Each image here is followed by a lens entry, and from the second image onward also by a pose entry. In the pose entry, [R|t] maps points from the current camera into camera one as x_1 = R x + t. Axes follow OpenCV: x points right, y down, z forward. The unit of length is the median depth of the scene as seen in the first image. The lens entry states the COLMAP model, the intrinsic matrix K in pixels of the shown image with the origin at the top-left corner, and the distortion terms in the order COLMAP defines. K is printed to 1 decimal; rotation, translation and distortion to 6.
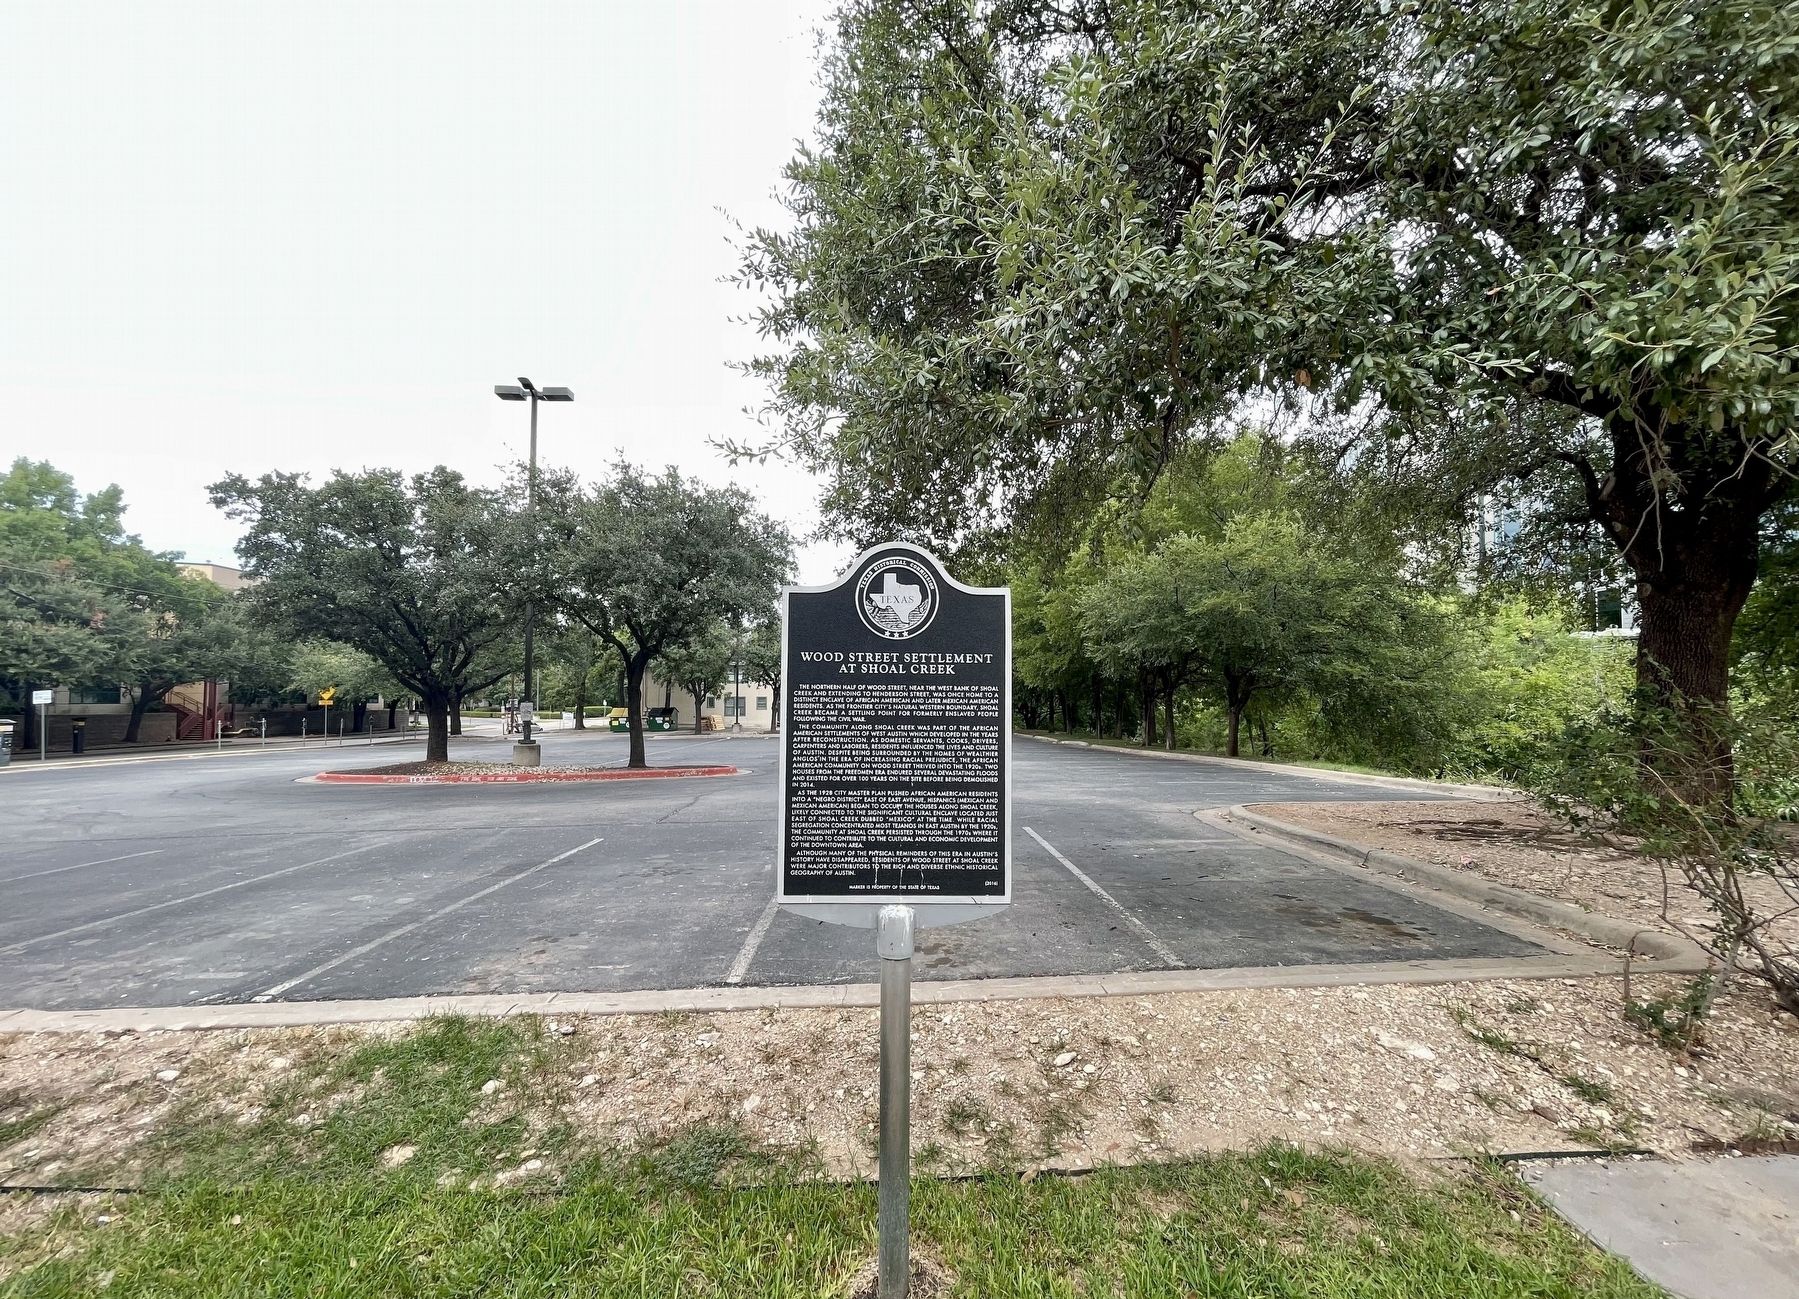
lens RADIAL K [[777.5, 0, 898.6], [0, 777.5, 664.3], [0, 0, 1]] dist [0.003042, 0.000082]
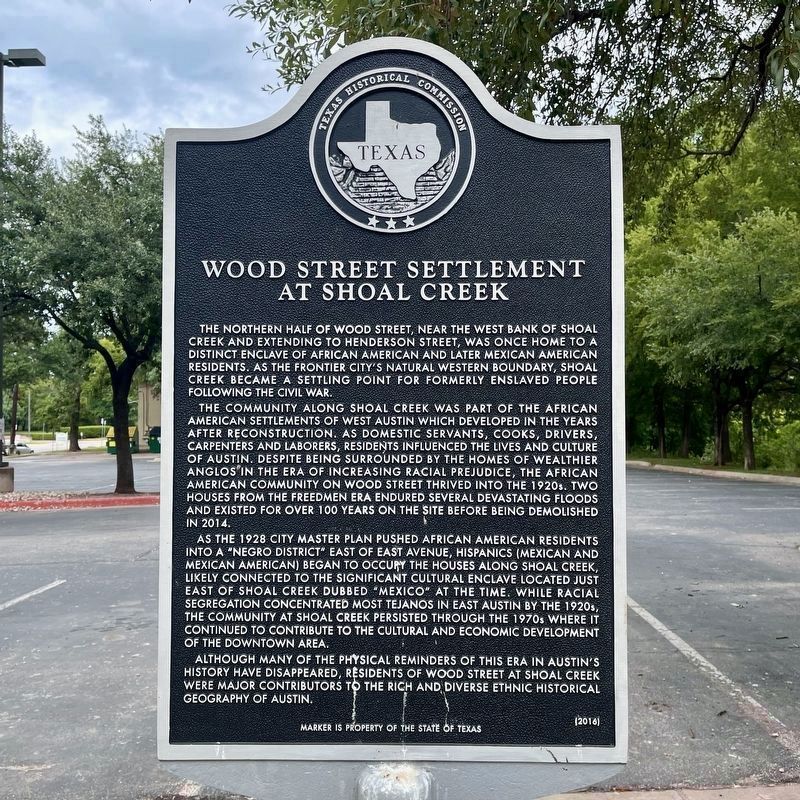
lens RADIAL K [[851.0, 0, 399.7], [0, 851.0, 398.8], [0, 0, 1]] dist [0.038650, 0.000000]
pose [[0.999277, -0.008745, -0.036992, 0.021972], [0.009595, 0.999692, 0.022888, 0.062446], [0.036780, -0.023226, 0.999053, 0.449554]]
